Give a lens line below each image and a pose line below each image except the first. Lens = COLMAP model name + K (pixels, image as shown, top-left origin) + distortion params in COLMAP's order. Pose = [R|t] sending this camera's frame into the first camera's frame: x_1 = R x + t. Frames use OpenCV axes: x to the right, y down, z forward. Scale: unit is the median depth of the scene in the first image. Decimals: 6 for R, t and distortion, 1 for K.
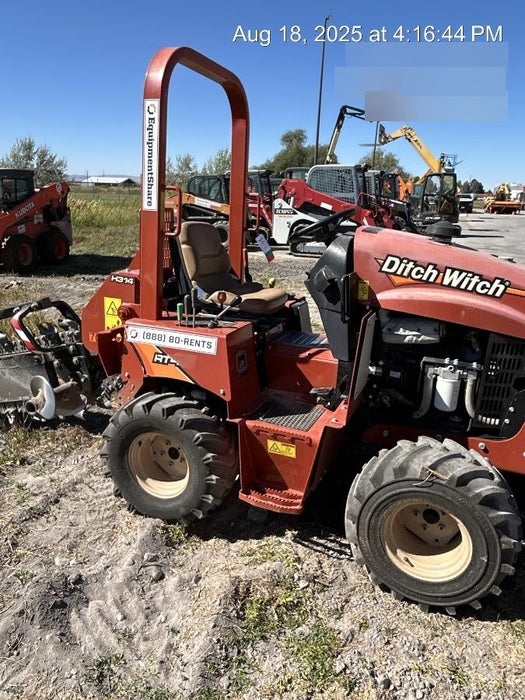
lens RADIAL K [[514.1, 0, 262.3], [0, 514.1, 348.0], [0, 0, 1]] dist [0.005358, -0.009867]
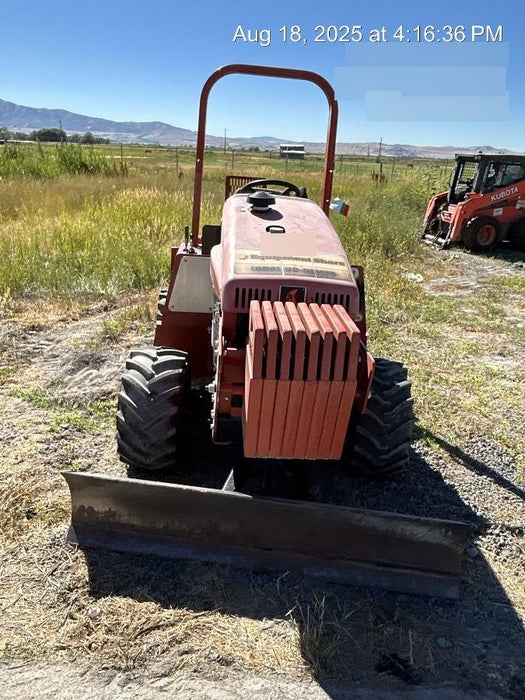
lens RADIAL K [[514.1, 0, 264.2], [0, 514.1, 348.0], [0, 0, 1]] dist [0.005358, -0.009867]
pose [[0.430710, 0.314283, -0.846000, 1.430763], [-0.298358, 0.934284, 0.195182, -0.147648], [0.851746, 0.168344, 0.496174, 0.500273]]
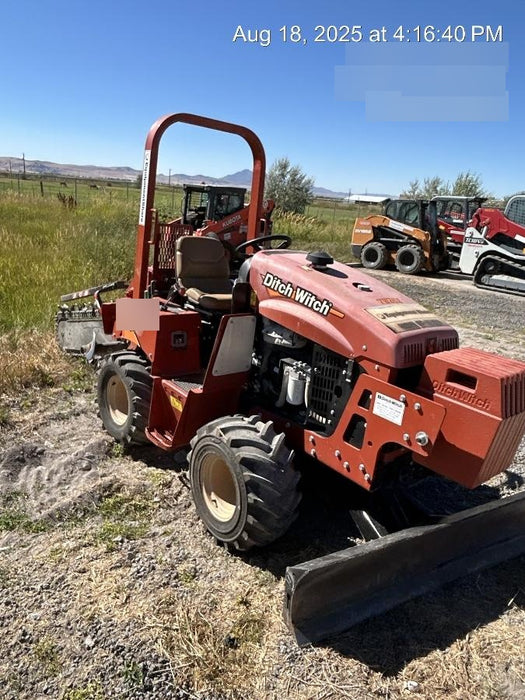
lens RADIAL K [[514.1, 0, 262.6], [0, 514.1, 346.9], [0, 0, 1]] dist [0.005358, -0.009867]
pose [[0.883808, 0.175125, -0.433838, 0.799976], [-0.190788, 0.981602, 0.007569, -0.006040], [0.427182, 0.076082, 0.900959, -0.139852]]
